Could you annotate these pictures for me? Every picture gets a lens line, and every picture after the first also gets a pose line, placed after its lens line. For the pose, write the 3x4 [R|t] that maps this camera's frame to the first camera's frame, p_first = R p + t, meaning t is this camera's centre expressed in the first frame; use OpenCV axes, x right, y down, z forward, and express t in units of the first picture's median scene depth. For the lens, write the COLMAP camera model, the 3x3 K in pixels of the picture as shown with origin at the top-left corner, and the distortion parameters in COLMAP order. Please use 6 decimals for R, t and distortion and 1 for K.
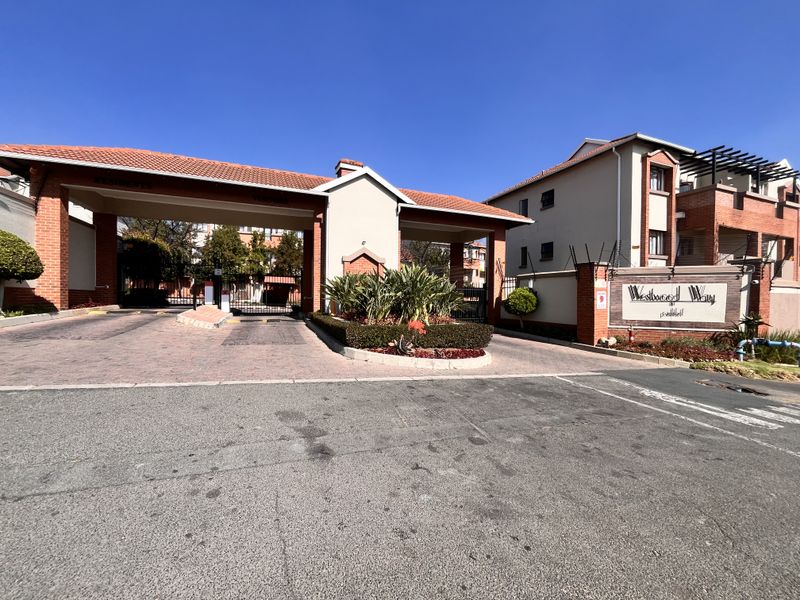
lens RADIAL K [[323.3, 0, 397.3], [0, 323.3, 301.3], [0, 0, 1]] dist [-0.002969, -0.000429]
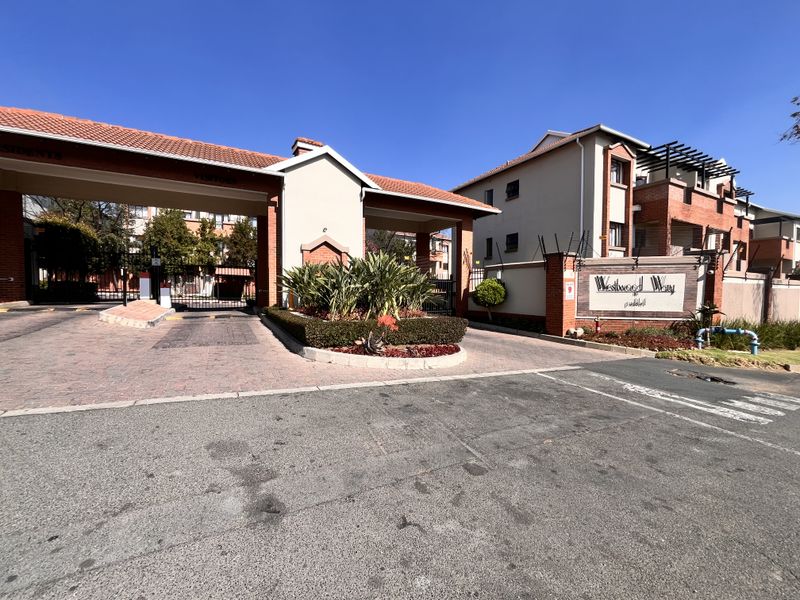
lens RADIAL K [[323.3, 0, 397.3], [0, 323.3, 301.3], [0, 0, 1]] dist [-0.002969, -0.000429]
pose [[0.993419, -0.010925, 0.114015, -0.008154], [0.008219, 0.999674, 0.024174, 0.000152], [-0.114242, -0.023078, 0.993185, 0.076150]]
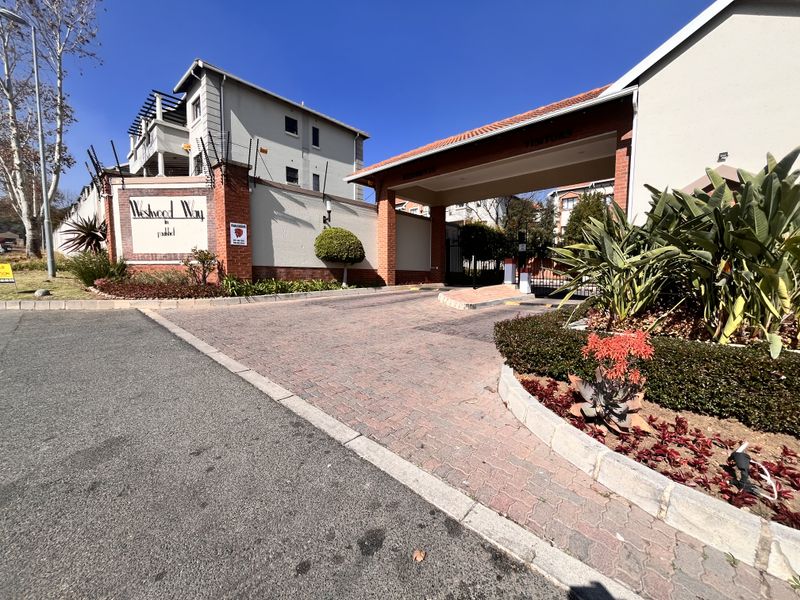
lens RADIAL K [[323.3, 0, 397.3], [0, 323.3, 301.3], [0, 0, 1]] dist [-0.002969, -0.000429]
pose [[0.436523, 0.059007, -0.897756, 0.148814], [-0.009494, 0.998093, 0.060985, 0.008947], [0.899643, -0.018098, 0.436251, 0.421384]]
